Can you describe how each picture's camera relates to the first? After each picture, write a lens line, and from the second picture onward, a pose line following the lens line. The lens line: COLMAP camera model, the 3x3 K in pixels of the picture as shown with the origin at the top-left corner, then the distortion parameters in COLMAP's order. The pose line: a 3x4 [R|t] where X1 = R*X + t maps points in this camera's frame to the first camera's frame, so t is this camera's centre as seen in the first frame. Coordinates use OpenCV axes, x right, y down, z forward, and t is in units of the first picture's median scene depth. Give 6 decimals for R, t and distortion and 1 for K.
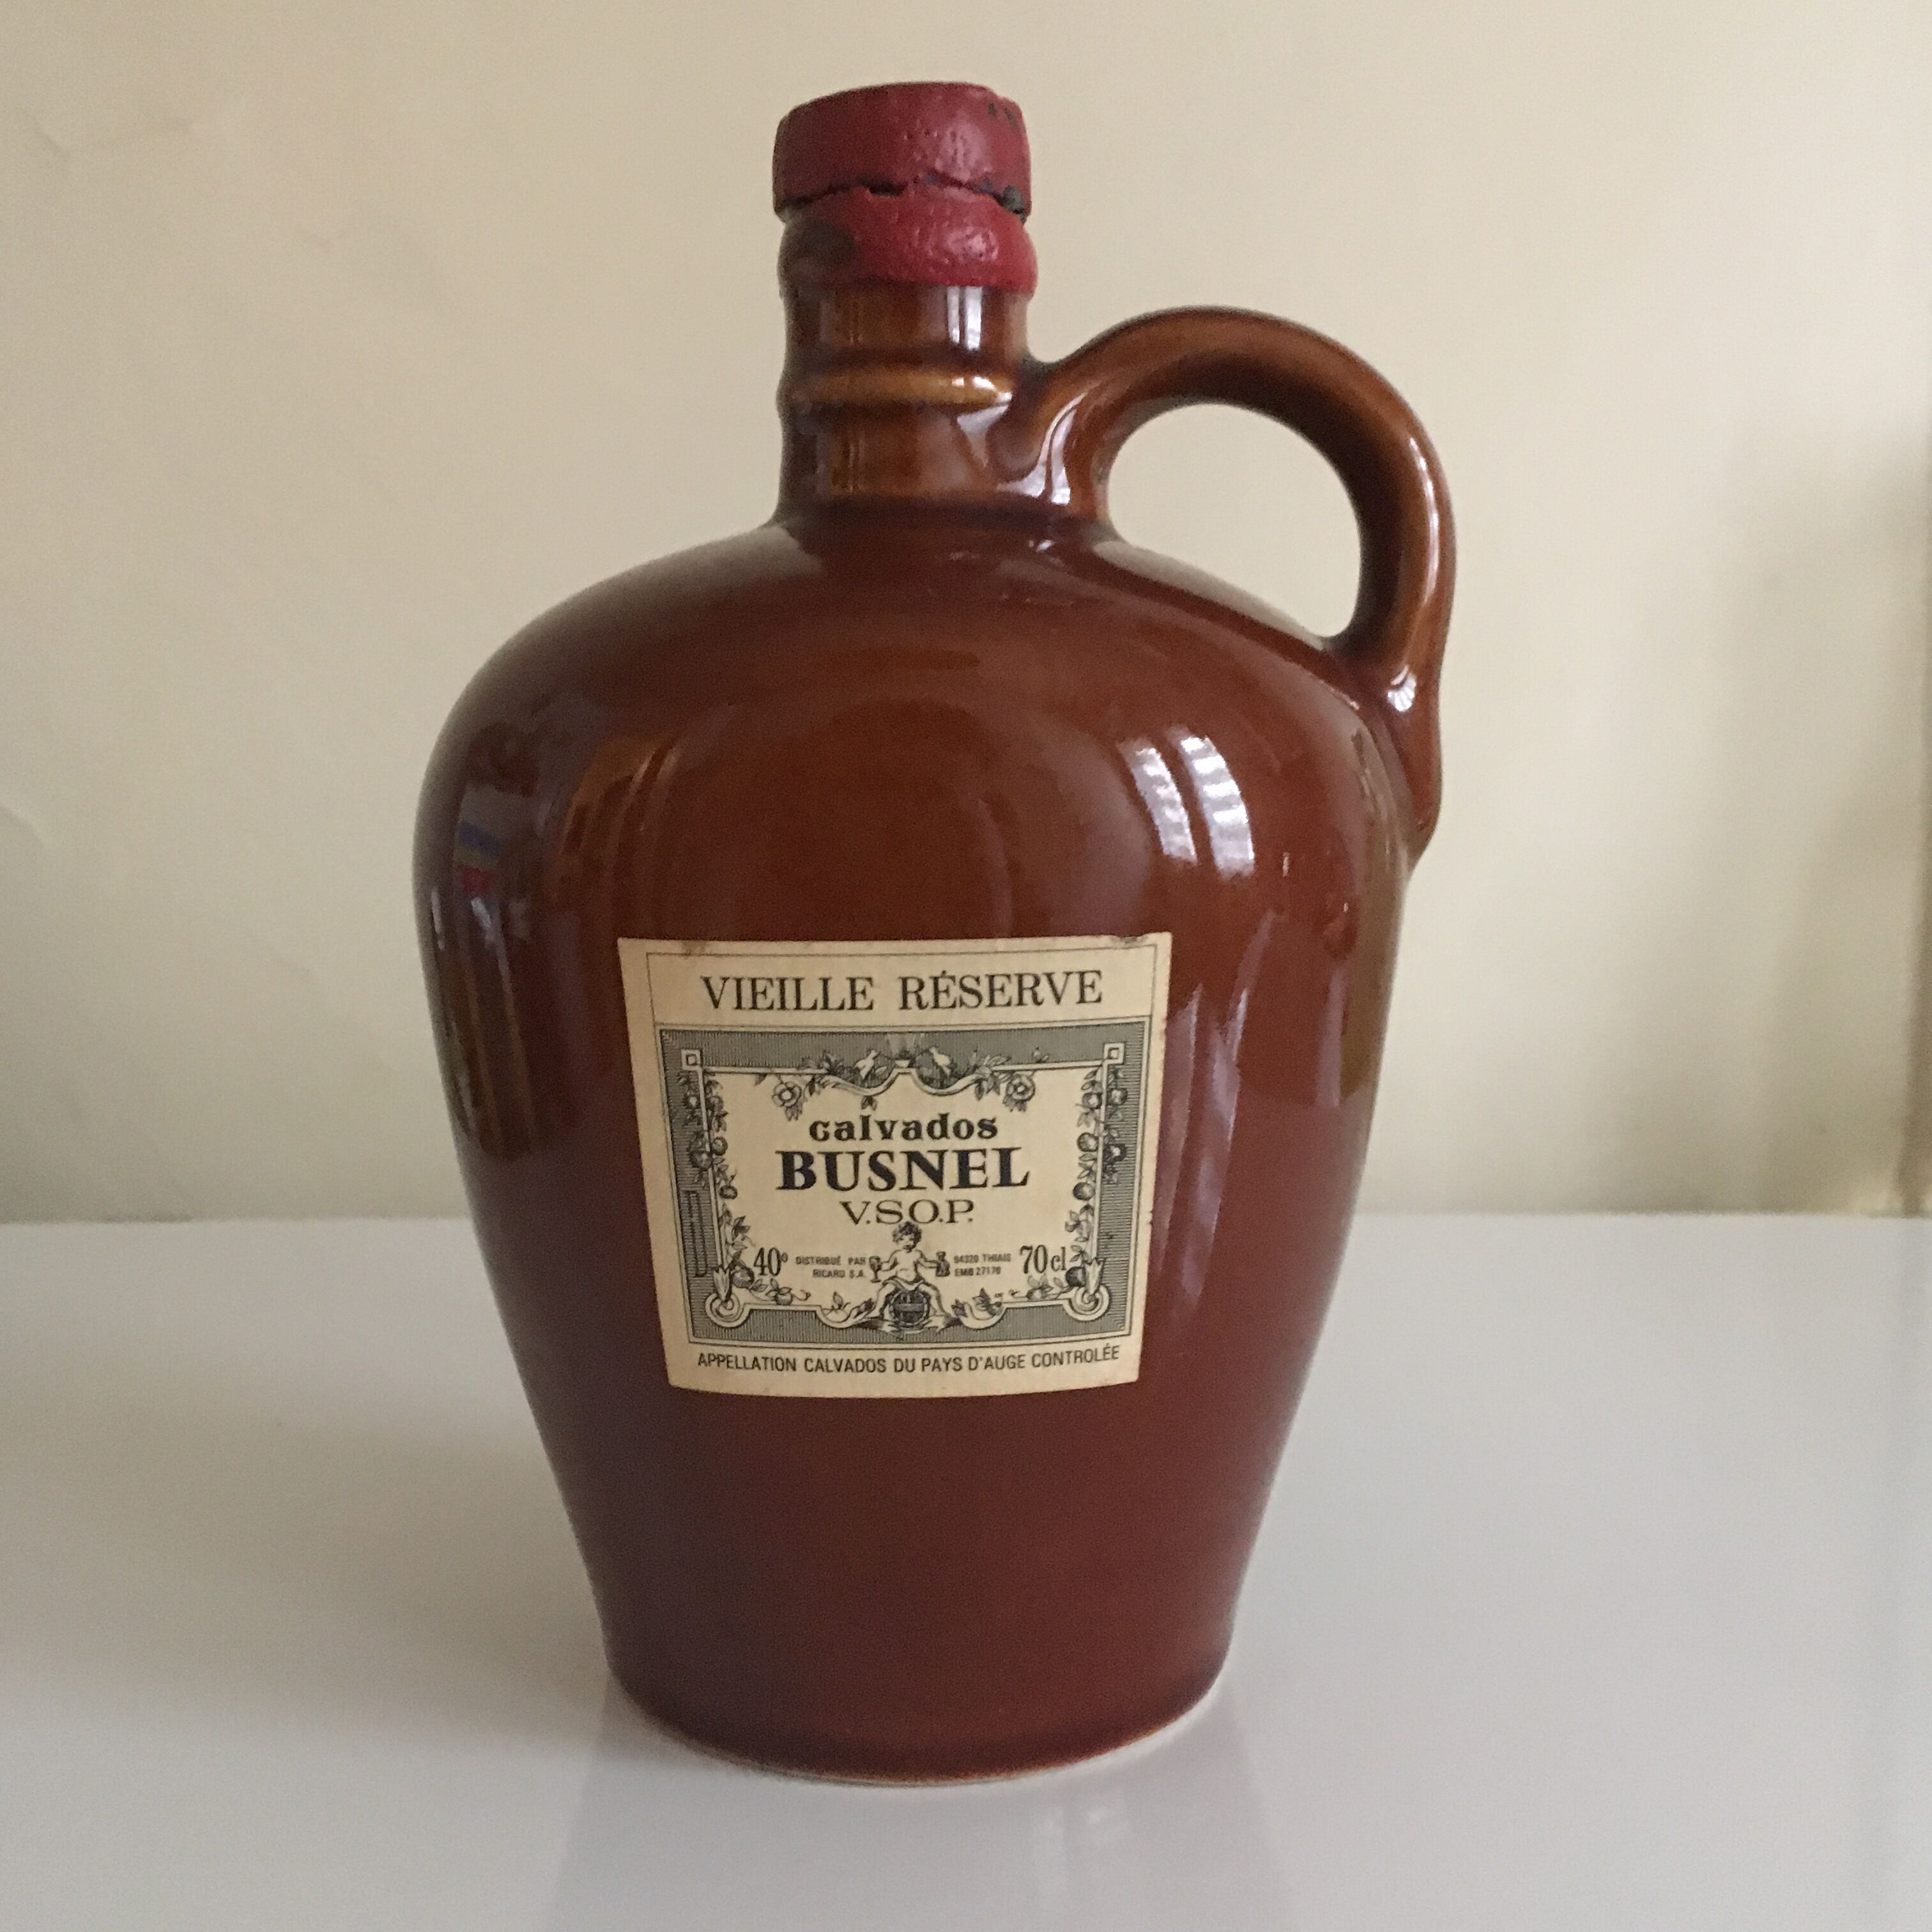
lens RADIAL K [[2337.2, 0, 966.0], [0, 2337.2, 966.0], [0, 0, 1]] dist [0.026315, 0.053726]
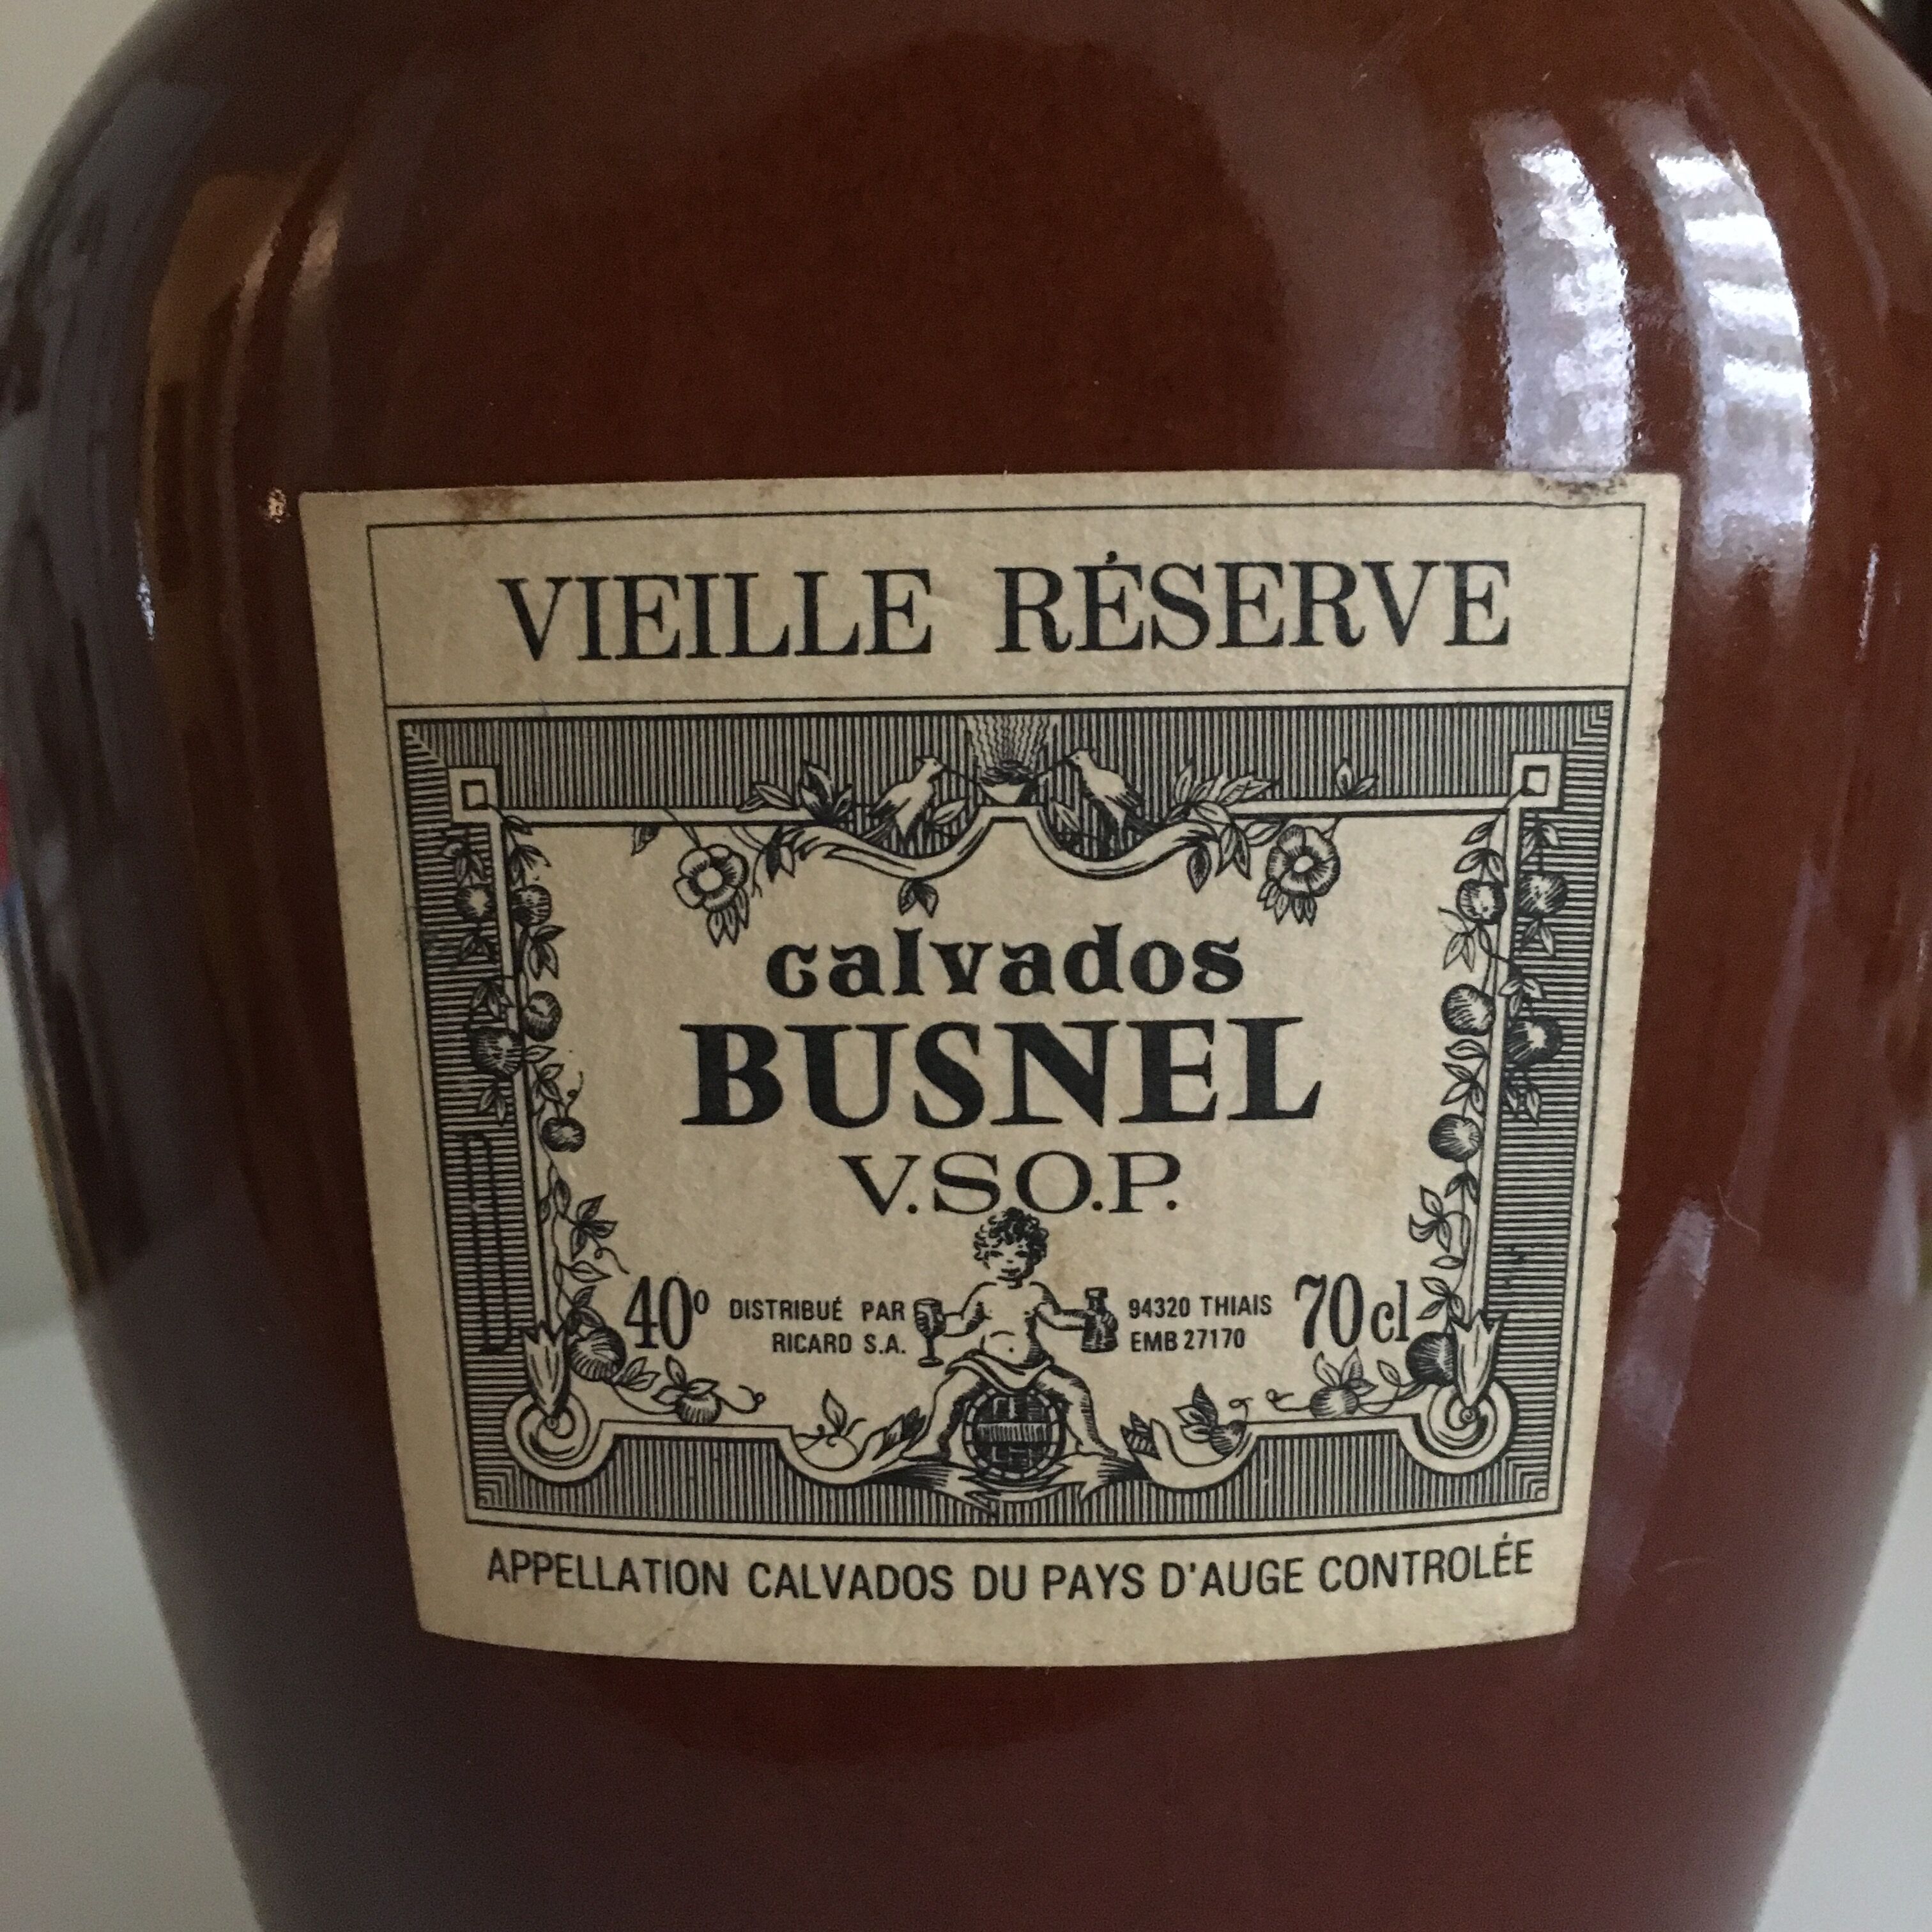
lens RADIAL K [[2337.2, 0, 966.0], [0, 2337.2, 966.0], [0, 0, 1]] dist [0.026315, 0.053726]
pose [[0.999907, 0.005675, -0.012408, -0.028166], [-0.006982, 0.994126, -0.107999, 0.111589], [0.011722, 0.108076, 0.994074, 0.603889]]
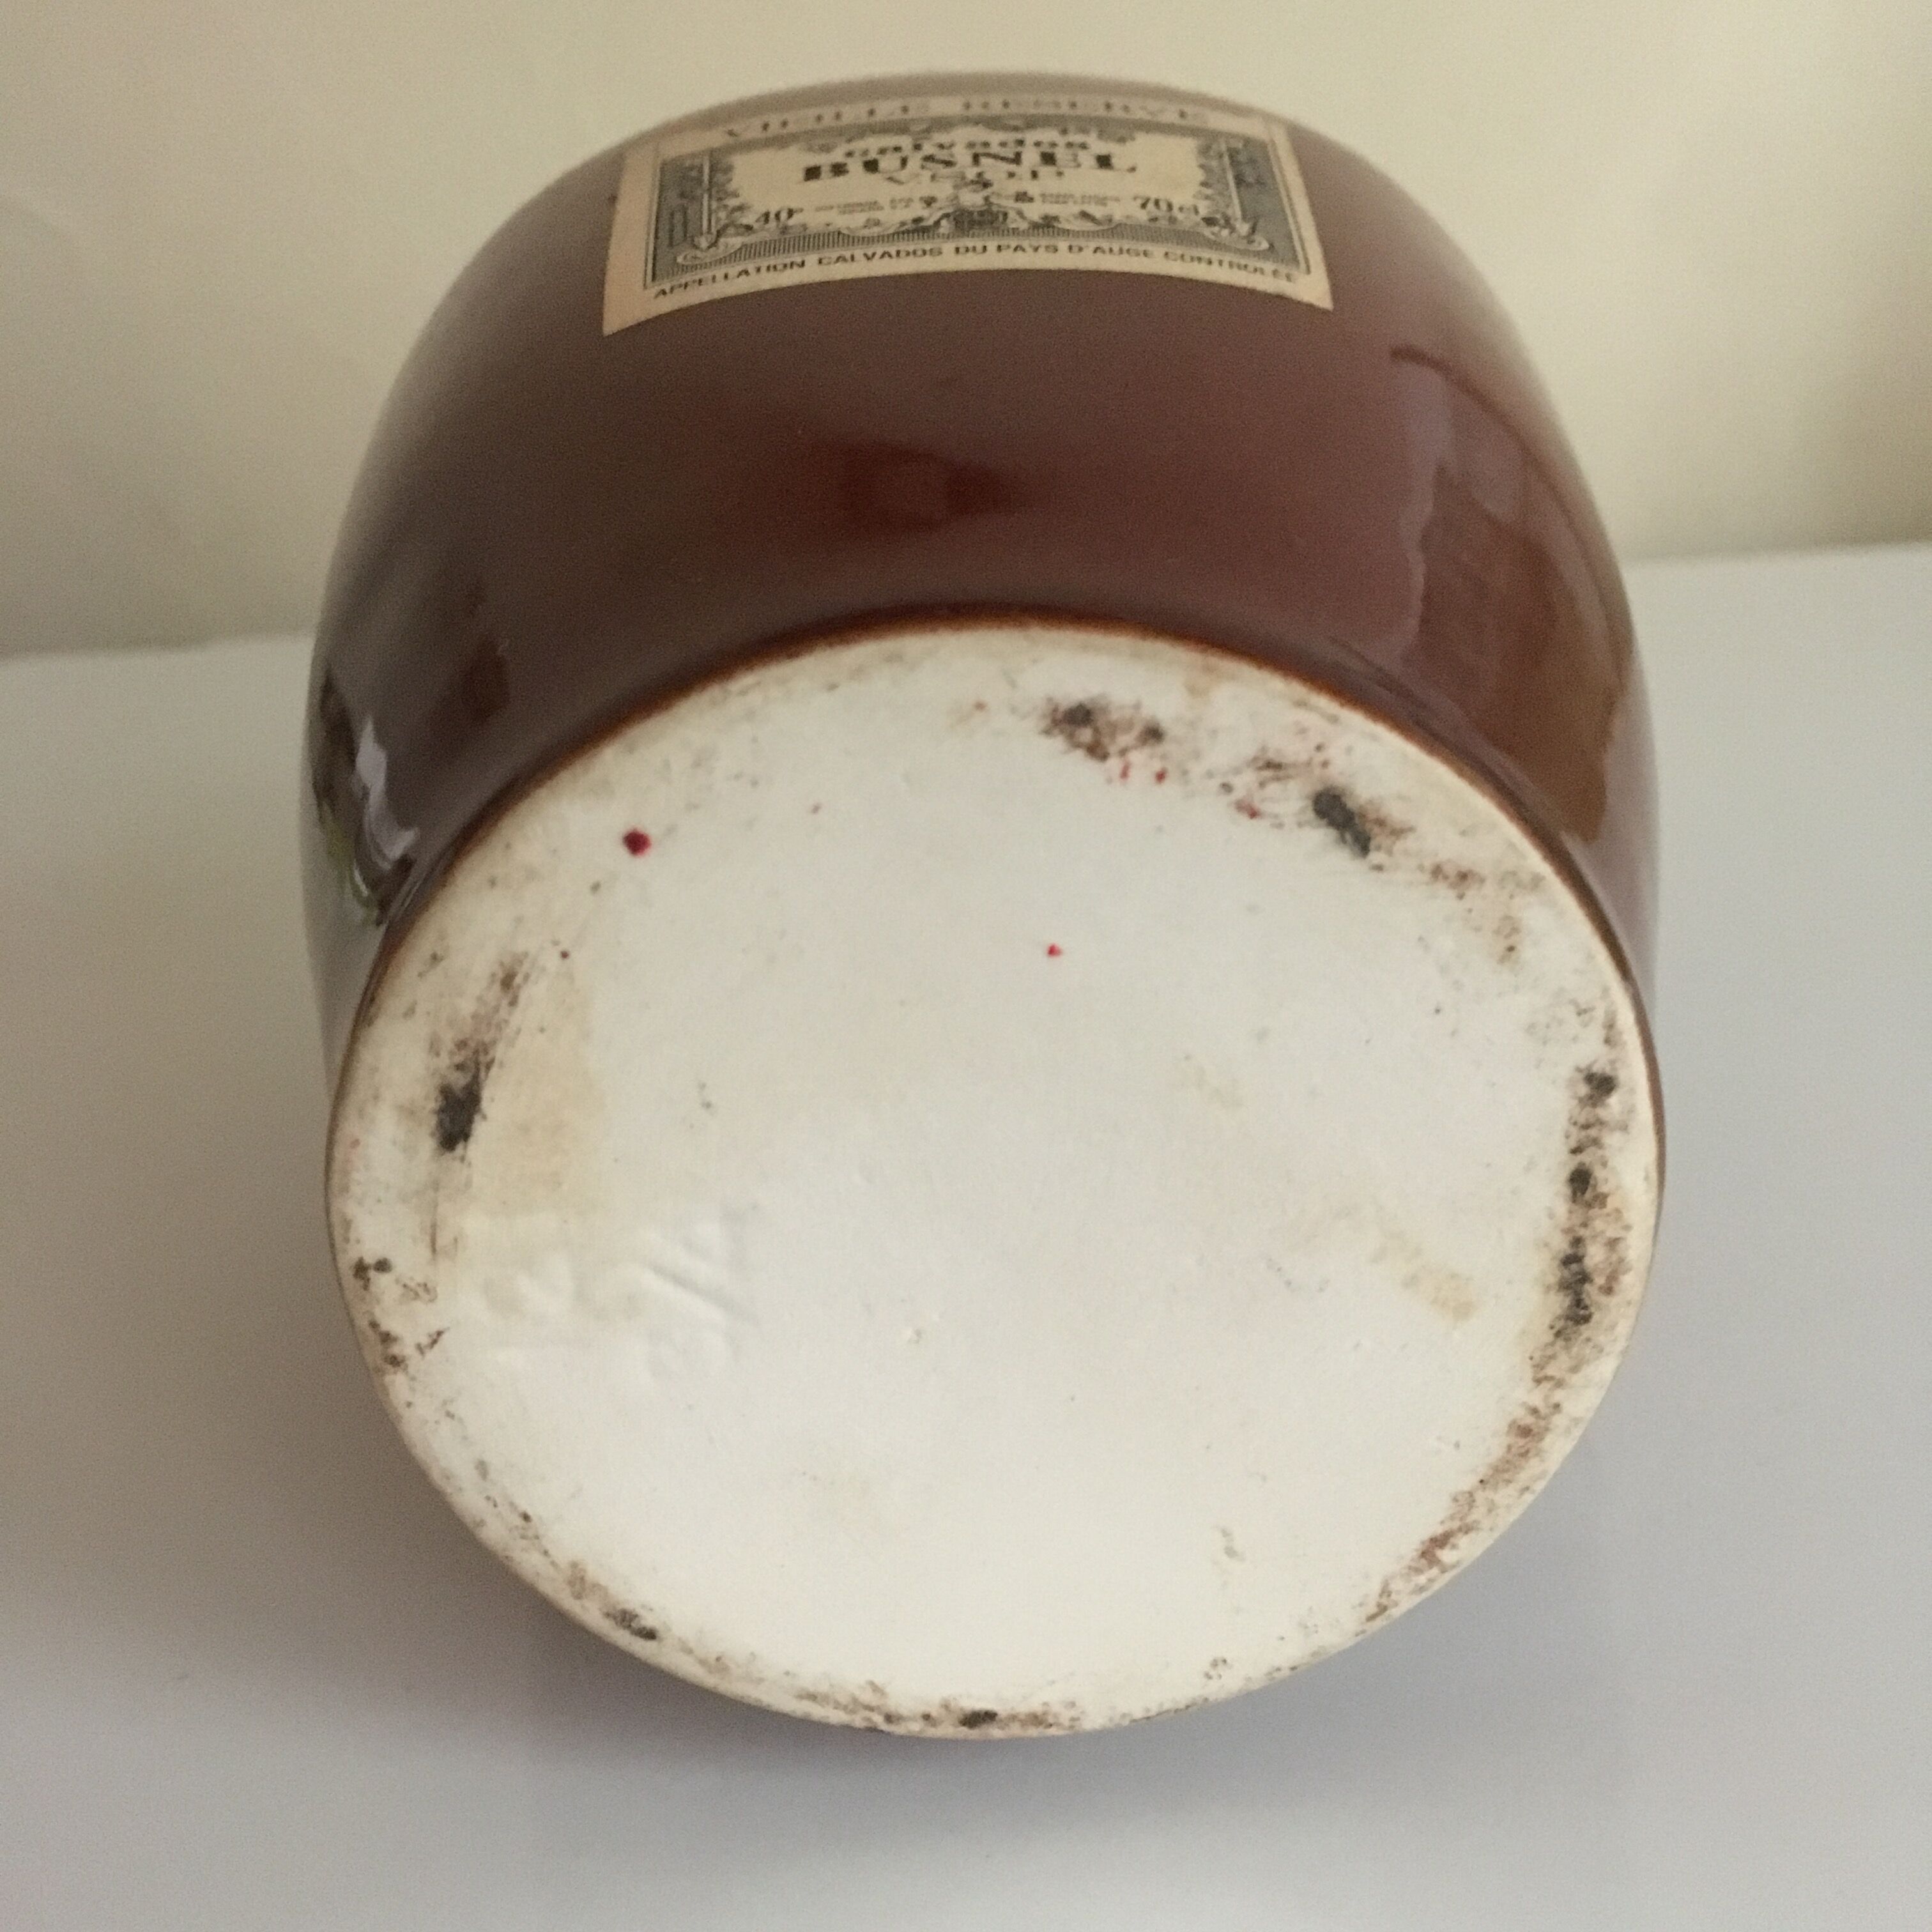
lens RADIAL K [[2337.2, 0, 966.0], [0, 2337.2, 966.0], [0, 0, 1]] dist [0.026315, 0.053726]
pose [[0.999803, -0.019767, 0.001760, -0.033453], [0.008679, 0.355778, -0.934530, 0.874059], [0.017847, 0.934361, 0.355880, 0.970642]]
